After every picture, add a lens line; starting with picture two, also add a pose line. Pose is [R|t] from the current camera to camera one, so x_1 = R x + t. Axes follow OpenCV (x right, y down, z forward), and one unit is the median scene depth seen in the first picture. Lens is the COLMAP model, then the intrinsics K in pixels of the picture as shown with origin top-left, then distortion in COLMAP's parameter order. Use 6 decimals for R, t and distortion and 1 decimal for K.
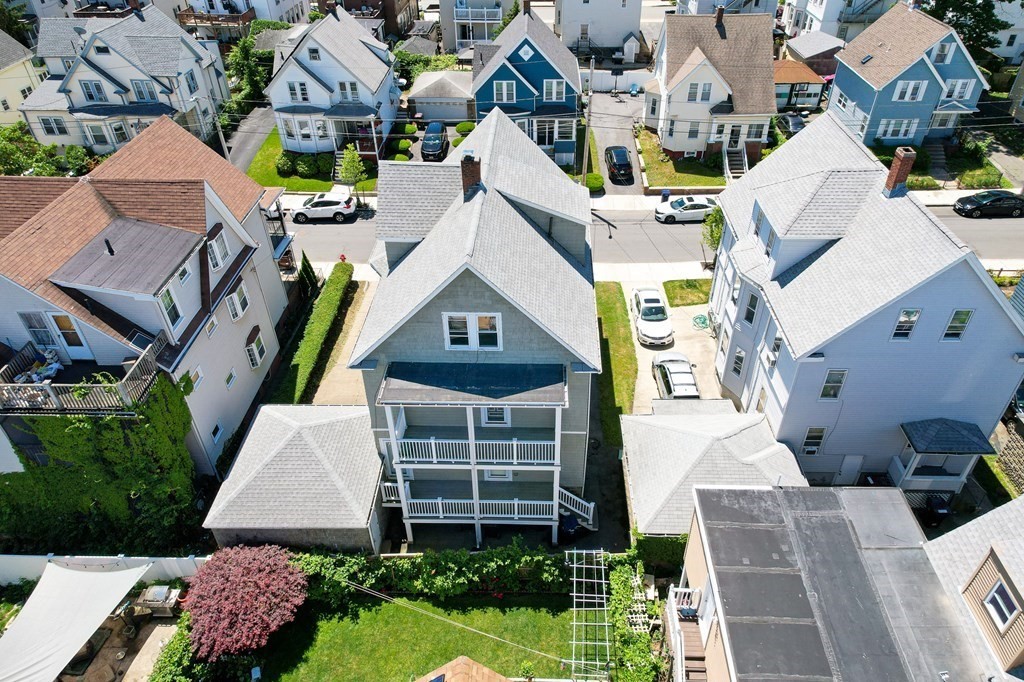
lens RADIAL K [[673.4, 0, 523.0], [0, 673.4, 351.3], [0, 0, 1]] dist [0.054639, 0.000100]
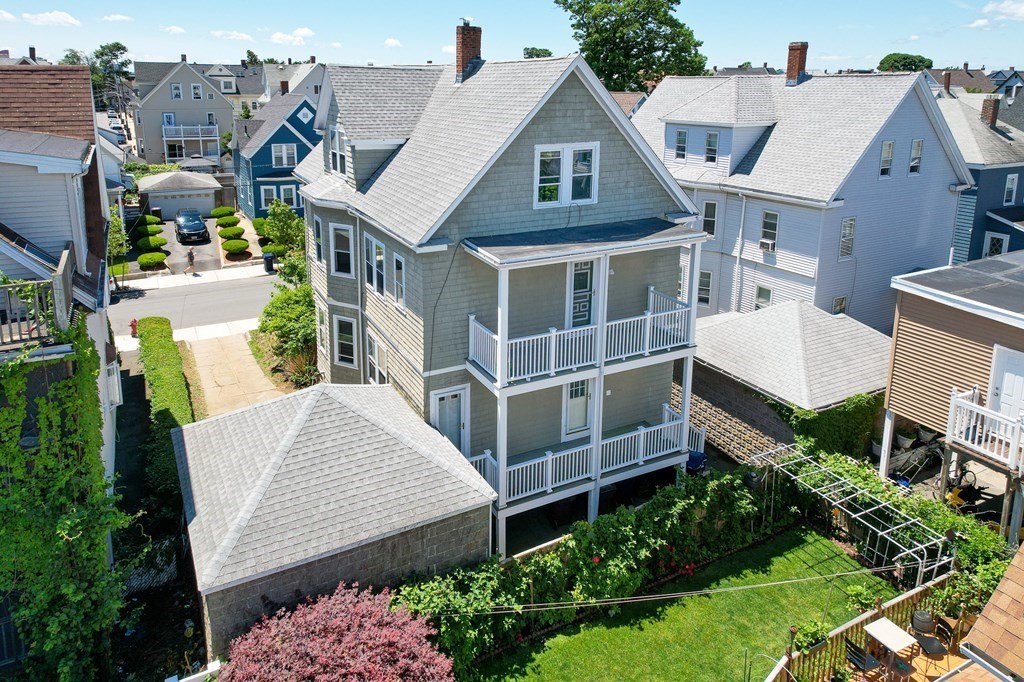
lens RADIAL K [[698.2, 0, 493.3], [0, 698.2, 235.4], [0, 0, 1]] dist [0.047662, -0.001298]
pose [[0.877397, -0.102417, 0.468706, -0.482106], [0.294355, 0.886378, -0.357337, 0.266029], [-0.378853, 0.451492, 0.807852, 0.388141]]
